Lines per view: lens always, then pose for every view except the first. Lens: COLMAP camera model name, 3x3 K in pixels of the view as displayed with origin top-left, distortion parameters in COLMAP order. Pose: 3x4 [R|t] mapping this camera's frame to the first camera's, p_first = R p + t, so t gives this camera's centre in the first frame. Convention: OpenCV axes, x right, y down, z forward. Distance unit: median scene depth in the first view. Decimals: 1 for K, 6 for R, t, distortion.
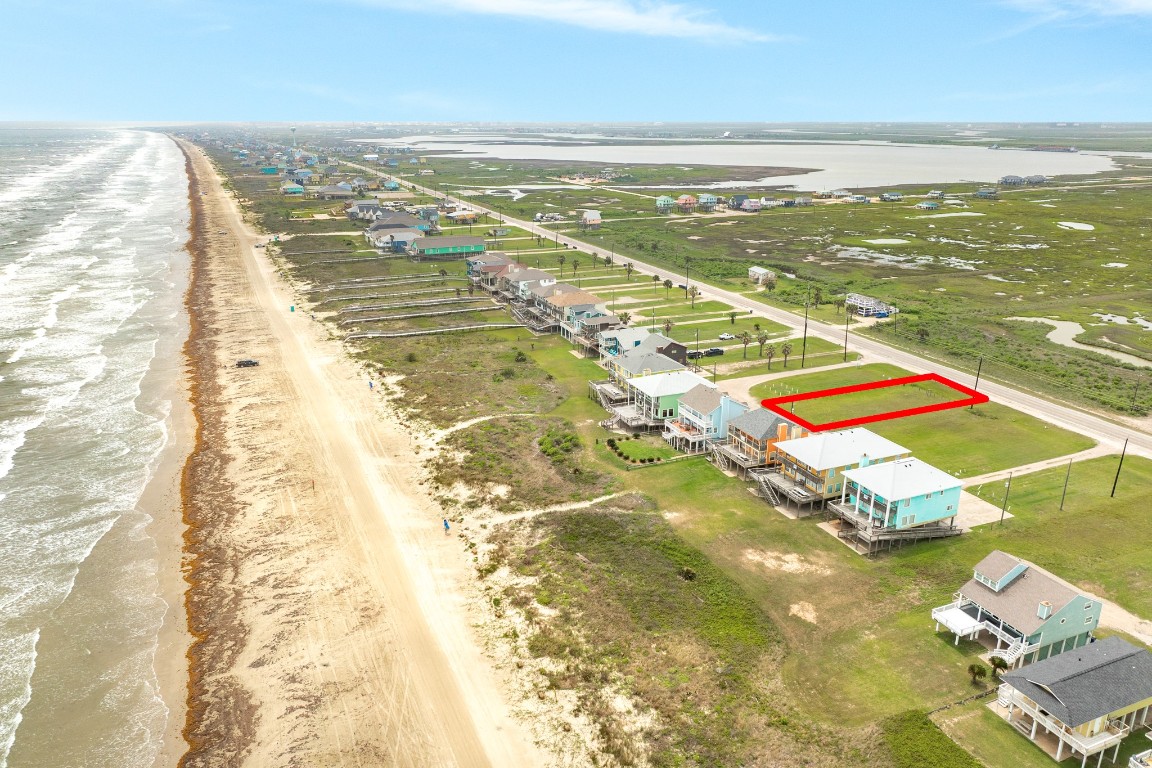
lens RADIAL K [[807.9, 0, 576.0], [0, 807.9, 384.0], [0, 0, 1]] dist [0.014297, -0.024279]
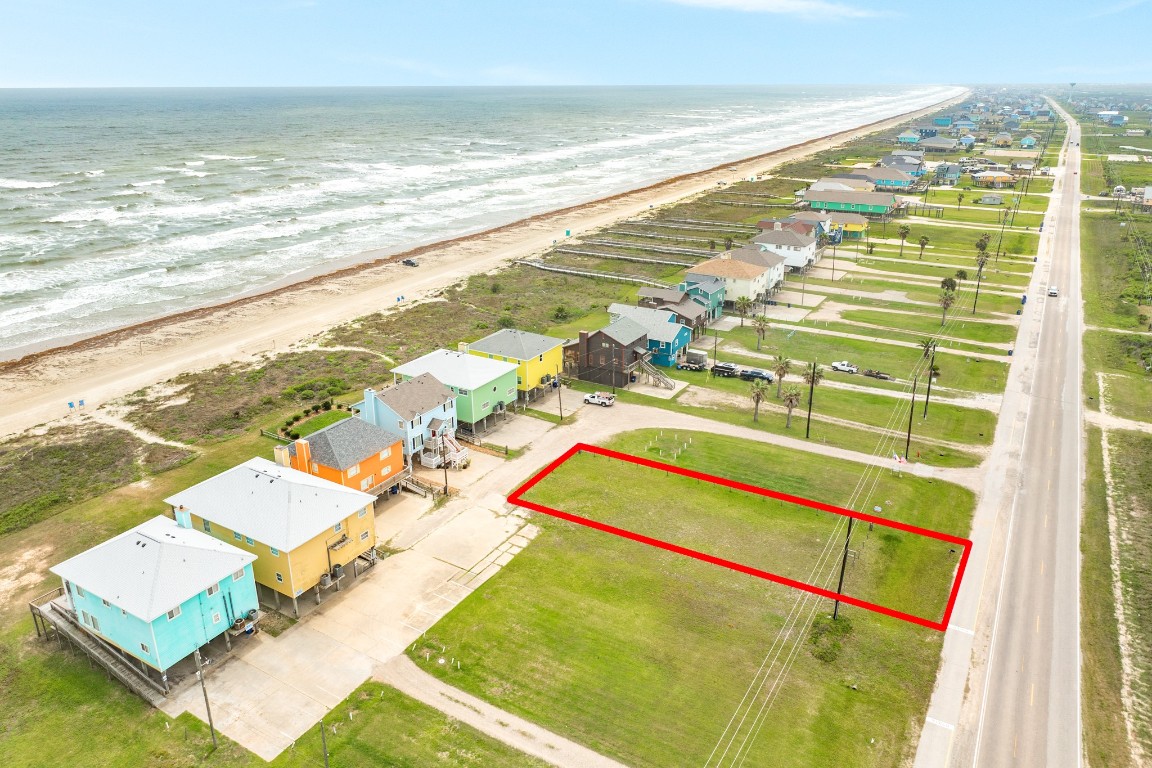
lens RADIAL K [[787.4, 0, 573.7], [0, 787.4, 383.2], [0, 0, 1]] dist [-0.002550, -0.002747]
pose [[0.589427, 0.290005, -0.753971, 0.849118], [-0.249012, 0.953117, 0.171935, -0.160630], [0.768485, 0.086405, 0.634008, 0.746261]]
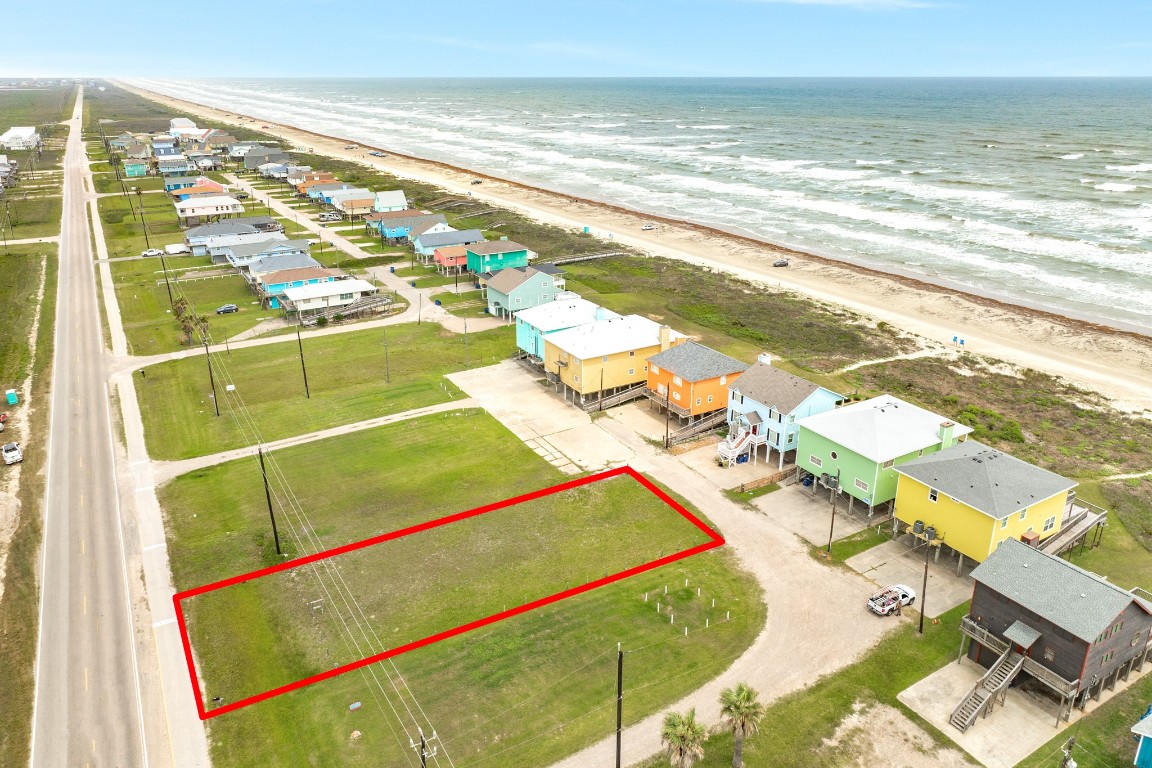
lens RADIAL K [[787.4, 0, 573.7], [0, 787.4, 383.2], [0, 0, 1]] dist [-0.002550, -0.002747]
pose [[-0.990711, 0.048309, -0.127117, 0.460900], [-0.045017, 0.765562, 0.641785, -0.413793], [0.128320, 0.641545, -0.756276, 1.593171]]
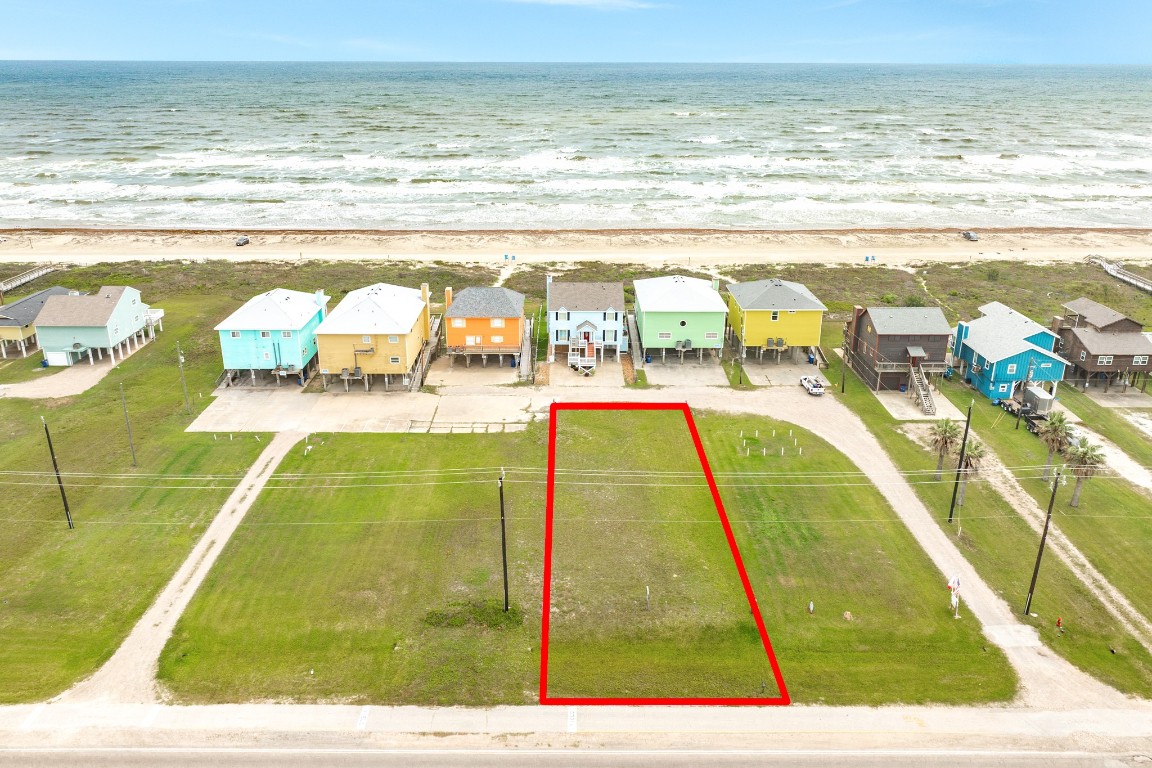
lens RADIAL K [[834.1, 0, 567.2], [0, 834.1, 382.5], [0, 0, 1]] dist [0.021621, -0.003551]
pose [[-0.391471, 0.338214, -0.855782, 0.929965], [-0.291454, 0.836551, 0.463937, -0.283261], [0.872815, 0.431039, -0.228911, 1.308843]]
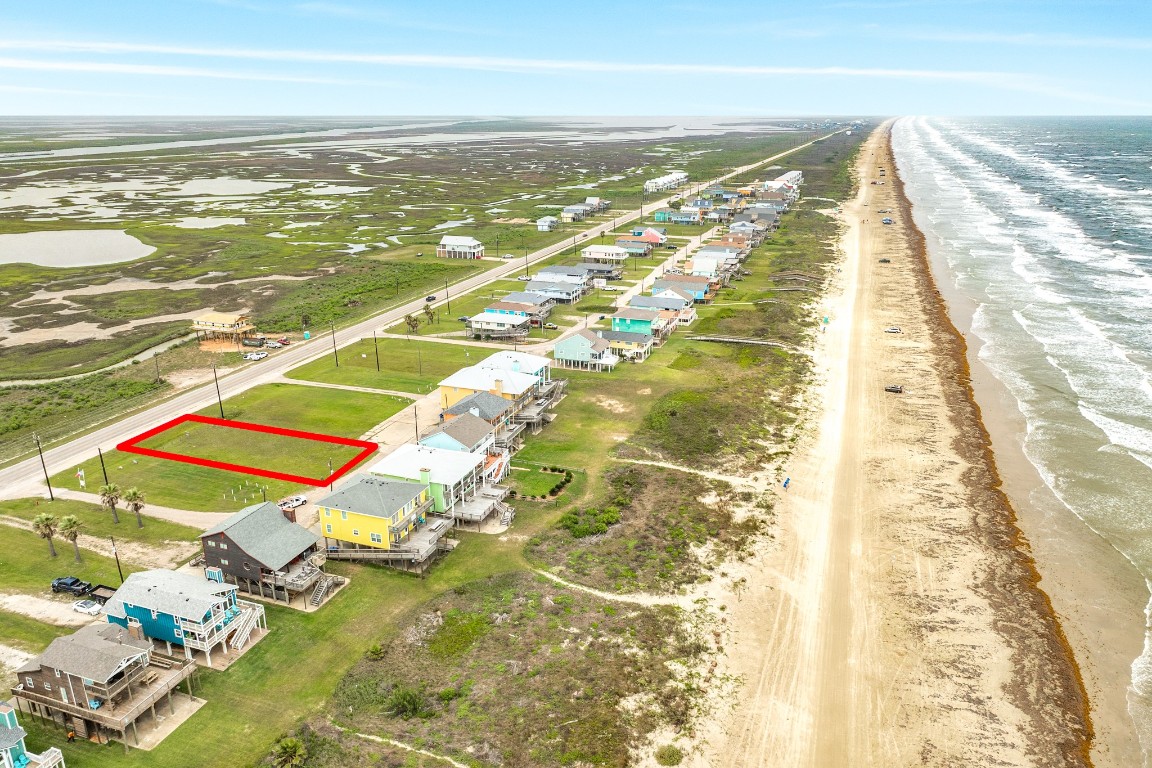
lens RADIAL K [[807.9, 0, 576.0], [0, 807.9, 384.0], [0, 0, 1]] dist [0.014297, -0.024279]
pose [[-0.730409, -0.217692, 0.647390, -0.572599], [0.220819, 0.821679, 0.525435, -0.531882], [-0.646330, 0.526739, -0.552091, 1.536185]]
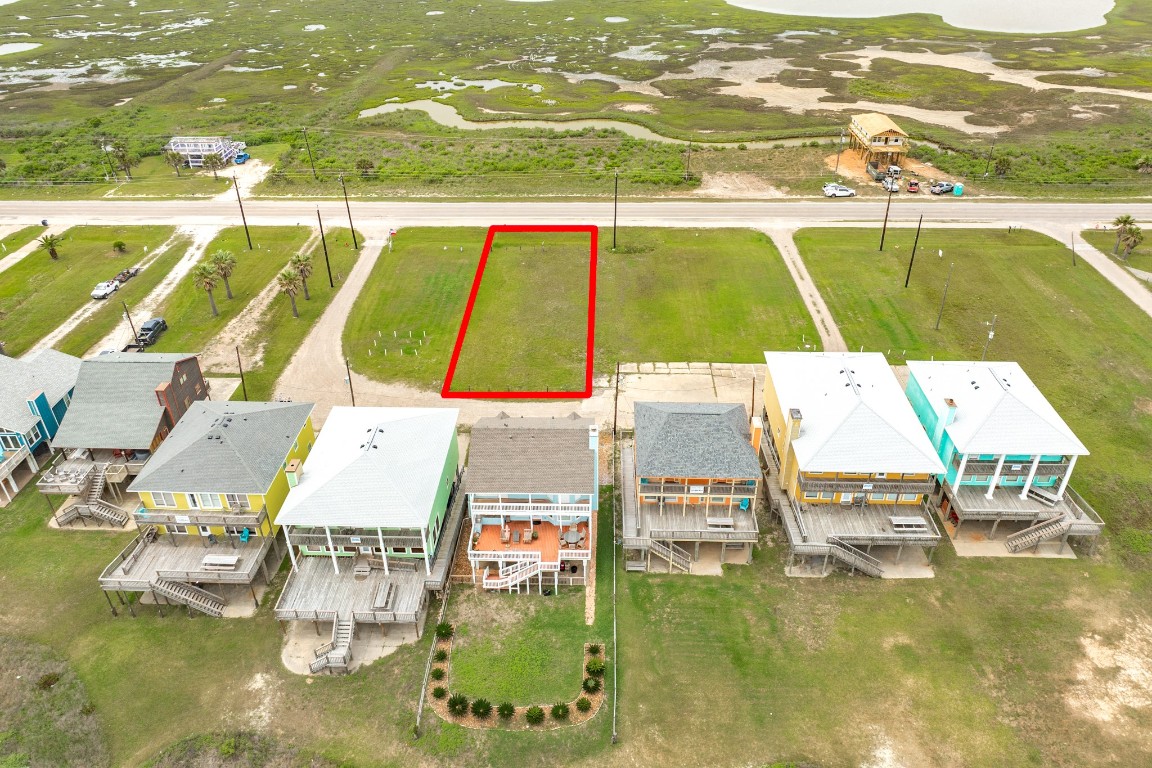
lens RADIAL K [[807.9, 0, 576.0], [0, 807.9, 384.0], [0, 0, 1]] dist [0.014297, -0.024279]
pose [[0.424465, -0.495433, 0.757876, -0.147958], [0.296854, 0.866903, 0.400446, -0.195481], [-0.855399, 0.055003, 0.515041, 0.826933]]
